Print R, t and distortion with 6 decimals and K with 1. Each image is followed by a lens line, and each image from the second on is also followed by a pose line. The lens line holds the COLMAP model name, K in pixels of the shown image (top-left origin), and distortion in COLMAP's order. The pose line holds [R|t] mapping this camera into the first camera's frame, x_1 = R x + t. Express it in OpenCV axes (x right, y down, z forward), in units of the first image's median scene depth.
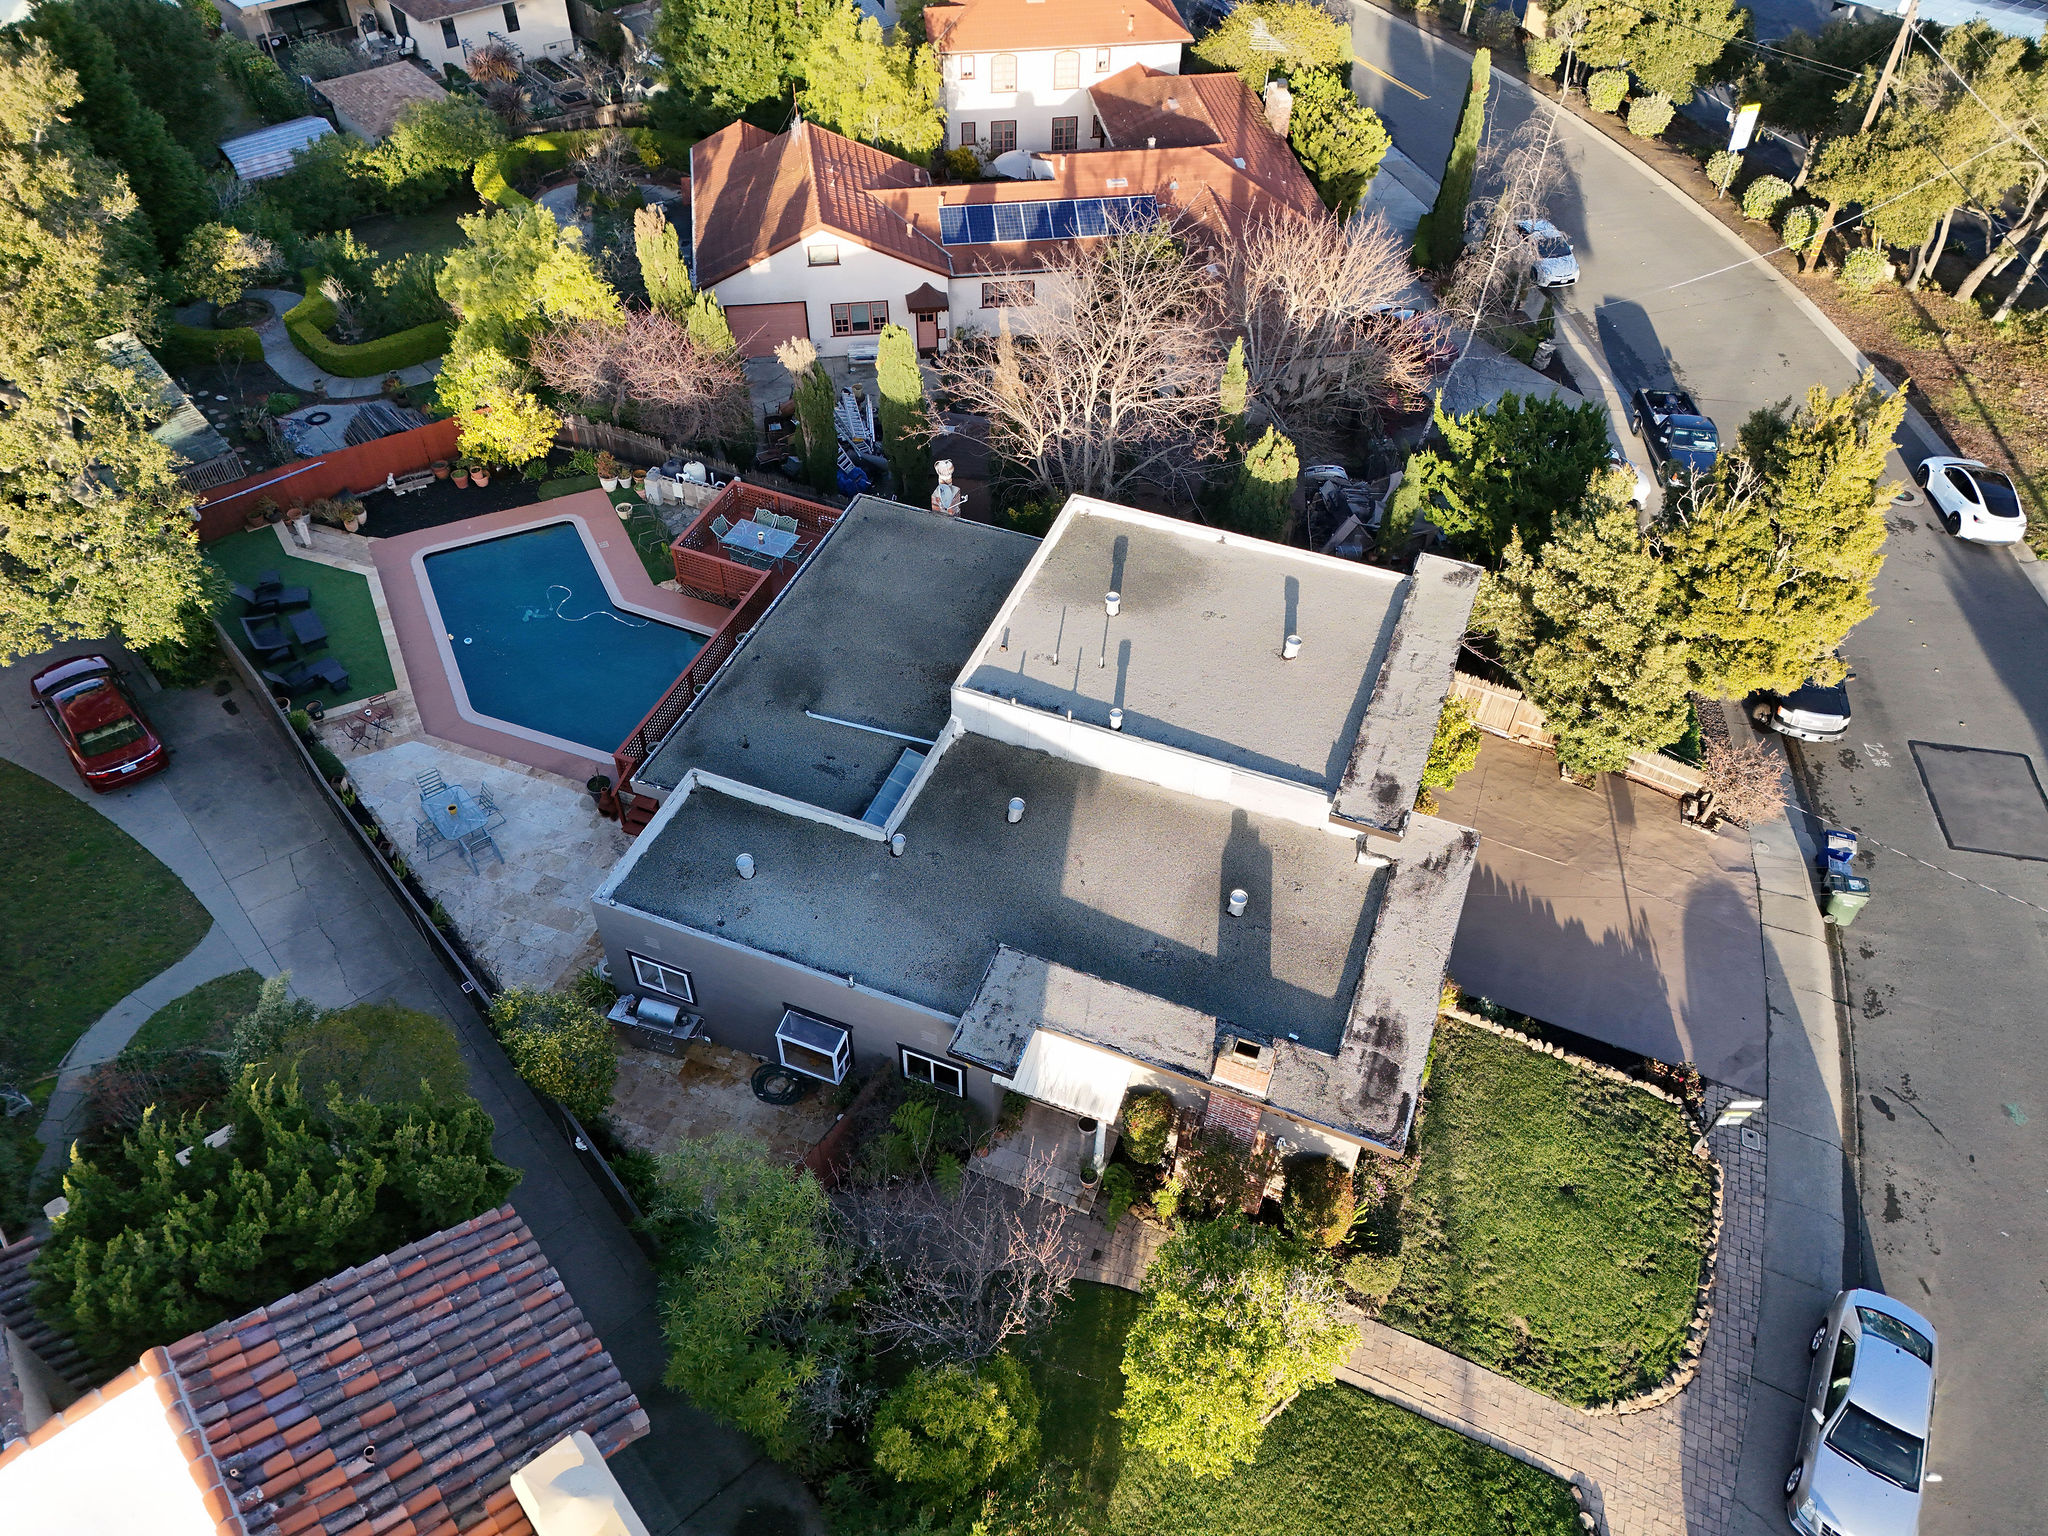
lens RADIAL K [[1493.2, 0, 1029.5], [0, 1493.2, 773.2], [0, 0, 1]] dist [0.074791, -0.062359]
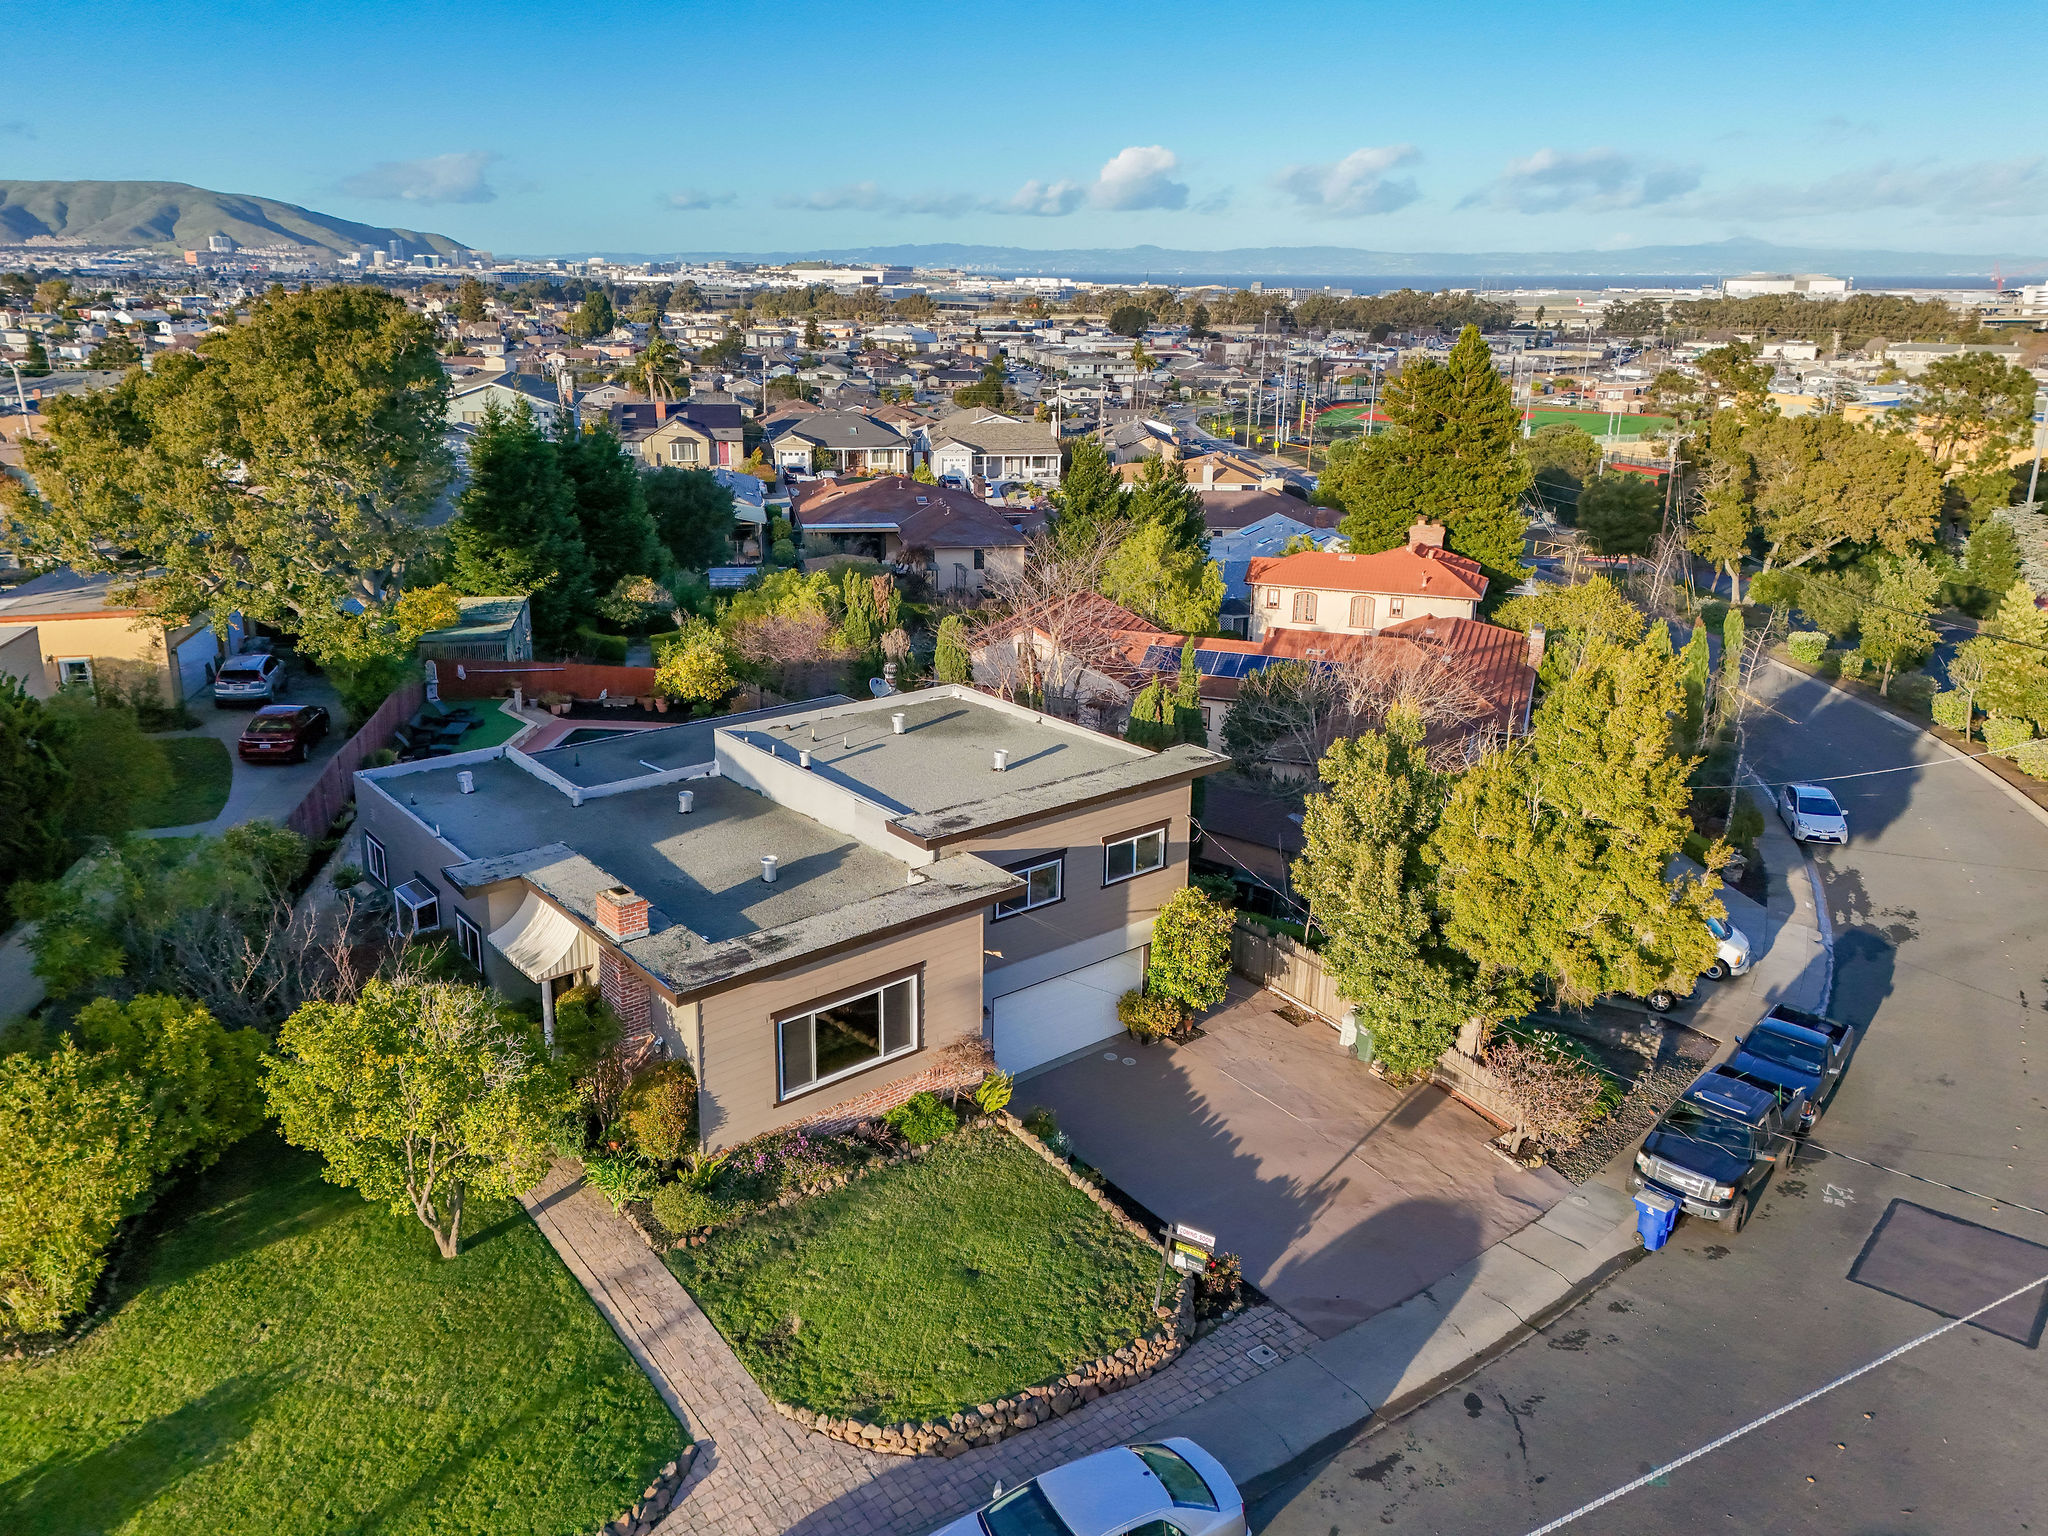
lens RADIAL K [[1521.5, 0, 1006.7], [0, 1521.5, 711.0], [0, 0, 1]] dist [0.067156, -0.046860]
pose [[0.870712, 0.128567, -0.474691, 0.644294], [-0.354161, 0.833621, -0.423847, 0.322338], [0.341220, 0.537165, 0.771377, 0.138050]]
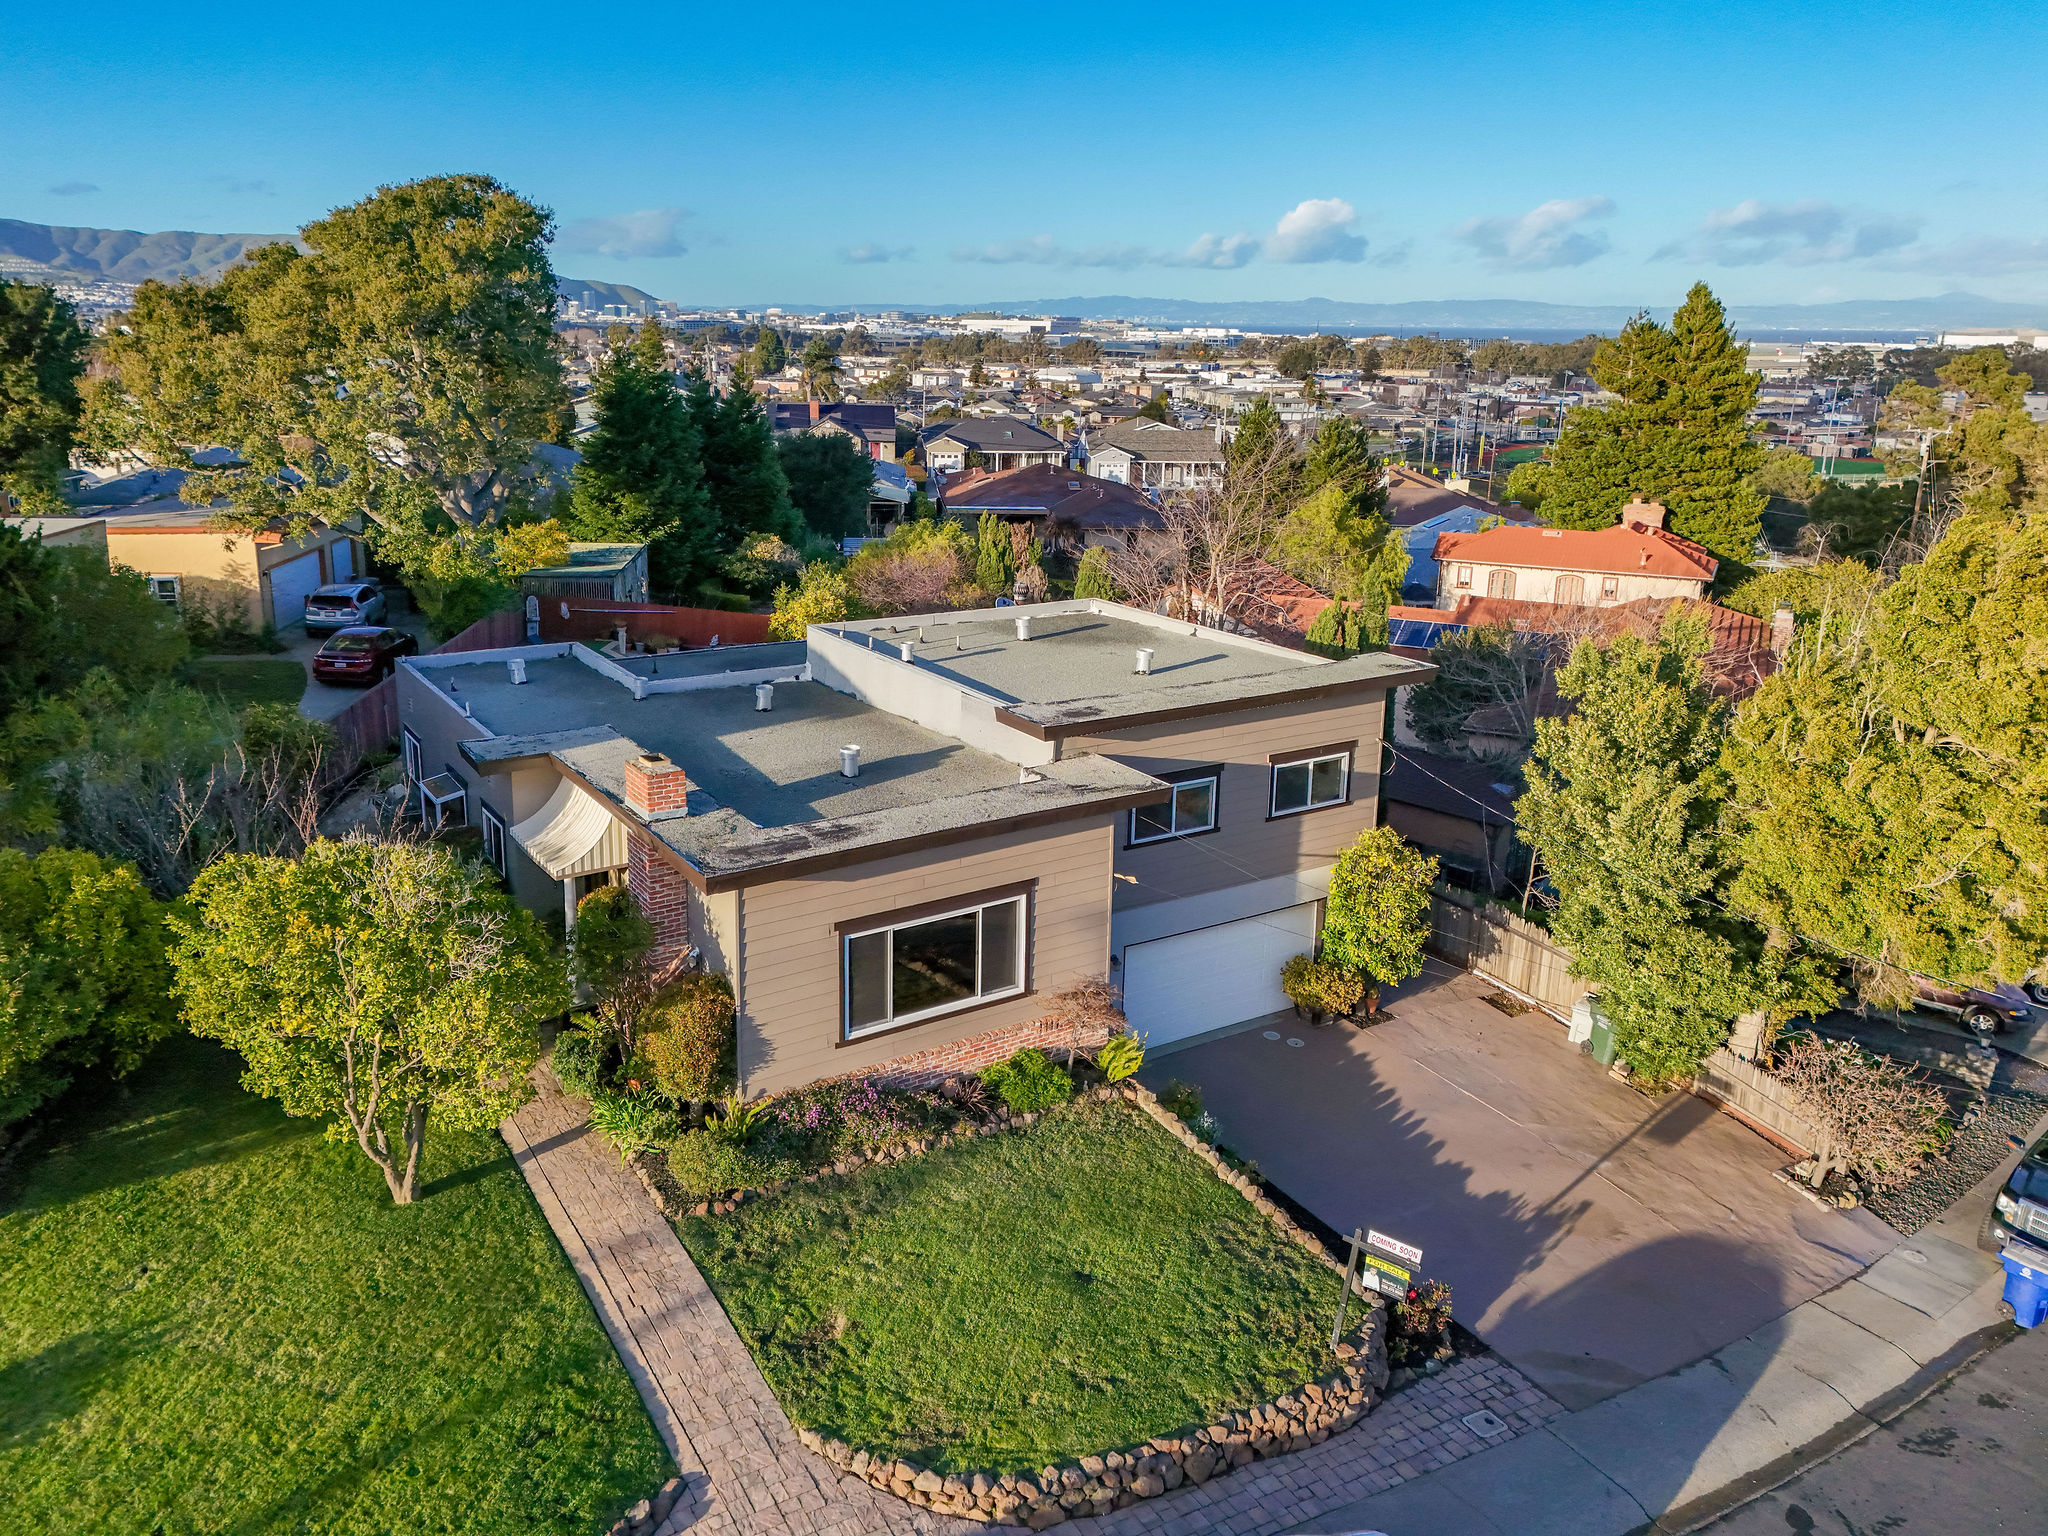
lens RADIAL K [[1526.1, 0, 997.3], [0, 1526.1, 701.7], [0, 0, 1]] dist [0.065740, -0.044654]
pose [[0.810550, 0.137401, -0.569324, 0.572877], [-0.426711, 0.804385, -0.413379, 0.315273], [0.401157, 0.578001, 0.710625, 0.329053]]
